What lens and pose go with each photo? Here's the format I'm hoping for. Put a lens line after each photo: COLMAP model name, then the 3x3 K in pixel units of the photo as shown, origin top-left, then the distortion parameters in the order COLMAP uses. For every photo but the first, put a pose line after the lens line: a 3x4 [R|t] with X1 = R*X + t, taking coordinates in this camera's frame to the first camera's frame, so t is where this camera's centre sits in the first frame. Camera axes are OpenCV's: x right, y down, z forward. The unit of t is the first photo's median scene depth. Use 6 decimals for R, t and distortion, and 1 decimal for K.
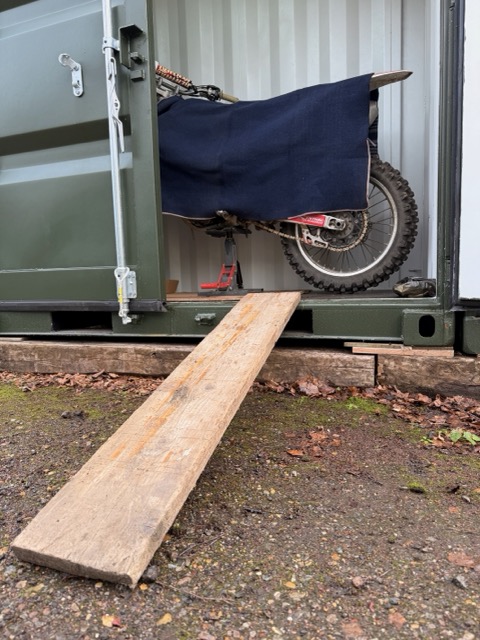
lens RADIAL K [[449.1, 0, 243.2], [0, 449.1, 321.8], [0, 0, 1]] dist [0.118894, -0.170818]
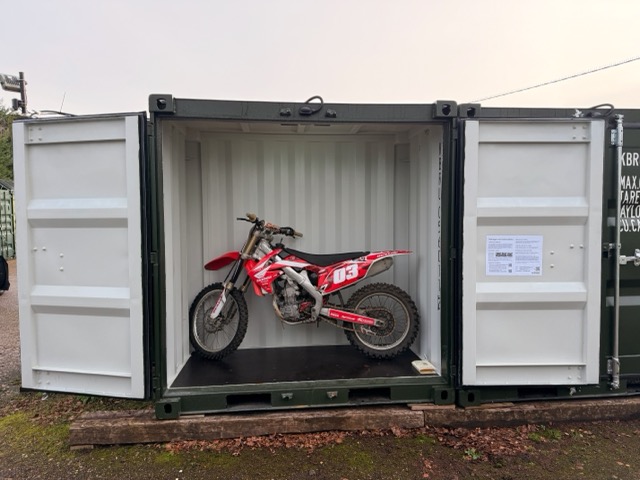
lens RADIAL K [[452.4, 0, 326.8], [0, 452.4, 254.0], [0, 0, 1]] dist [0.072970, -0.091343]
pose [[0.917068, 0.011256, 0.398573, -0.814749], [0.032382, 0.994197, -0.102584, -0.374925], [-0.397415, 0.106983, 0.911382, -0.699294]]
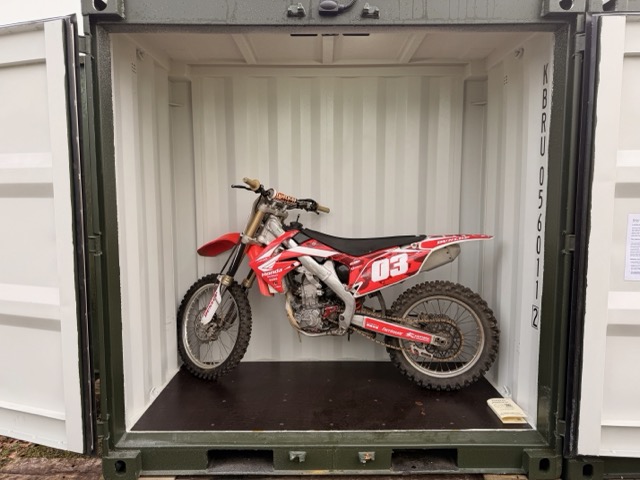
lens RADIAL K [[452.4, 0, 326.8], [0, 452.4, 254.0], [0, 0, 1]] dist [0.072970, -0.091343]
pose [[0.950989, 0.002156, 0.309218, -0.535922], [0.012224, 0.998932, -0.044560, -0.475483], [-0.308983, 0.046156, 0.949947, -0.127544]]
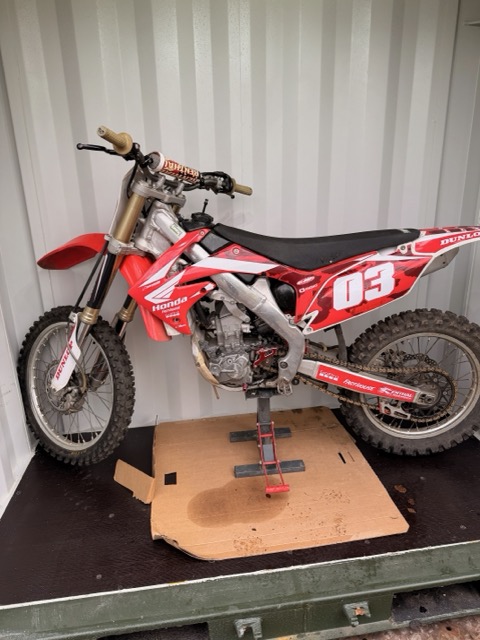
lens RADIAL K [[449.1, 0, 243.2], [0, 449.1, 321.8], [0, 0, 1]] dist [0.118894, -0.170818]
pose [[0.900074, -0.132641, 0.415058, -0.490330], [0.051258, 0.978160, 0.201436, -0.615264], [-0.432711, -0.160032, 0.887215, 0.472058]]
